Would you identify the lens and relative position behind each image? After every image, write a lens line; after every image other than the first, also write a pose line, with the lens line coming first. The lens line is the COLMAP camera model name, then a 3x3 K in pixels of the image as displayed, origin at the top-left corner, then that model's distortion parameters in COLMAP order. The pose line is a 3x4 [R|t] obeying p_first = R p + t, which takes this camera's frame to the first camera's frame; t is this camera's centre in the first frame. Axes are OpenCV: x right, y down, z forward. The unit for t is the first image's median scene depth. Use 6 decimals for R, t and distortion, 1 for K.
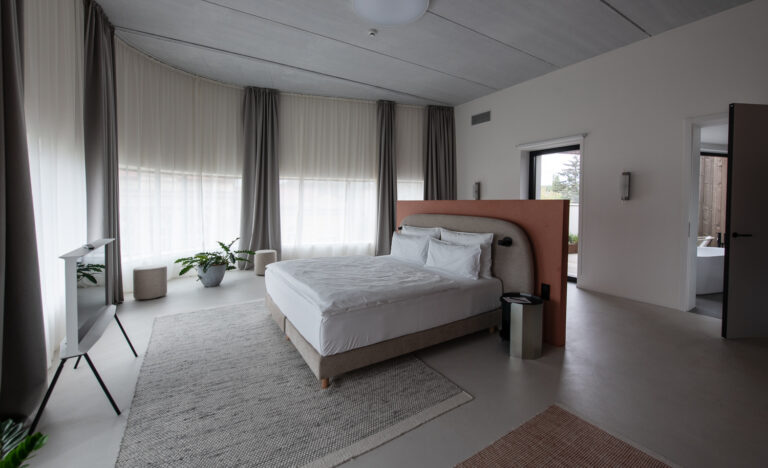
lens RADIAL K [[304.0, 0, 383.7], [0, 304.0, 211.5], [0, 0, 1]] dist [-0.002417, -0.000140]
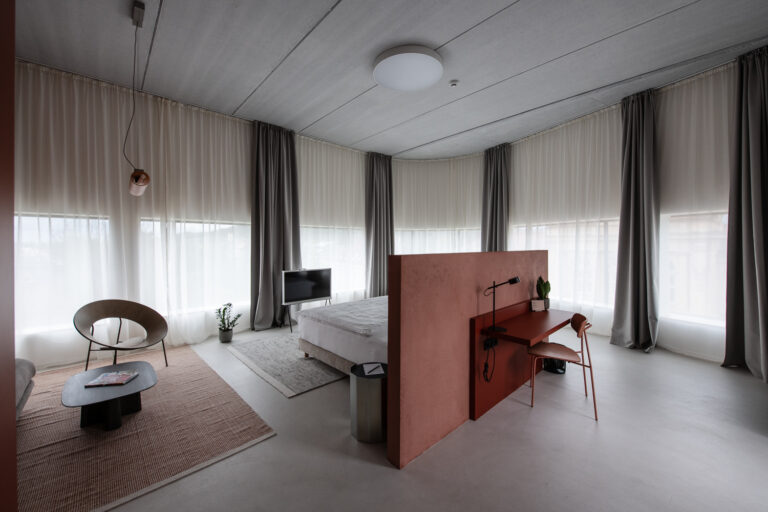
lens RADIAL K [[302.9, 0, 383.1], [0, 302.9, 247.8], [0, 0, 1]] dist [0.000465, -0.000037]
pose [[0.195658, -0.002773, -0.980668, 0.800631], [-0.020698, 0.999762, -0.006956, -0.031325], [0.980454, 0.021659, 0.195554, 0.524065]]
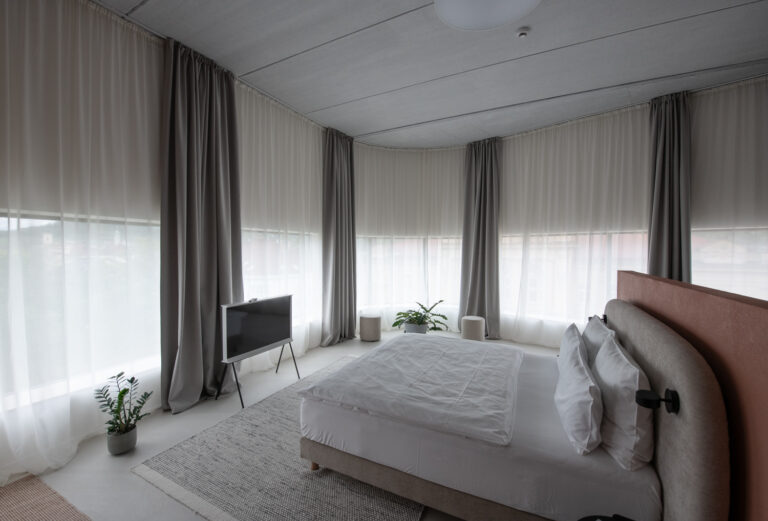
lens RADIAL K [[326.6, 0, 375.0], [0, 326.6, 259.8], [0, 0, 1]] dist [-0.014774, -0.000215]
pose [[0.501667, 0.015316, -0.864925, 0.396068], [-0.021275, 0.999759, 0.005364, -0.056840], [0.864799, 0.015711, 0.501872, 0.304592]]
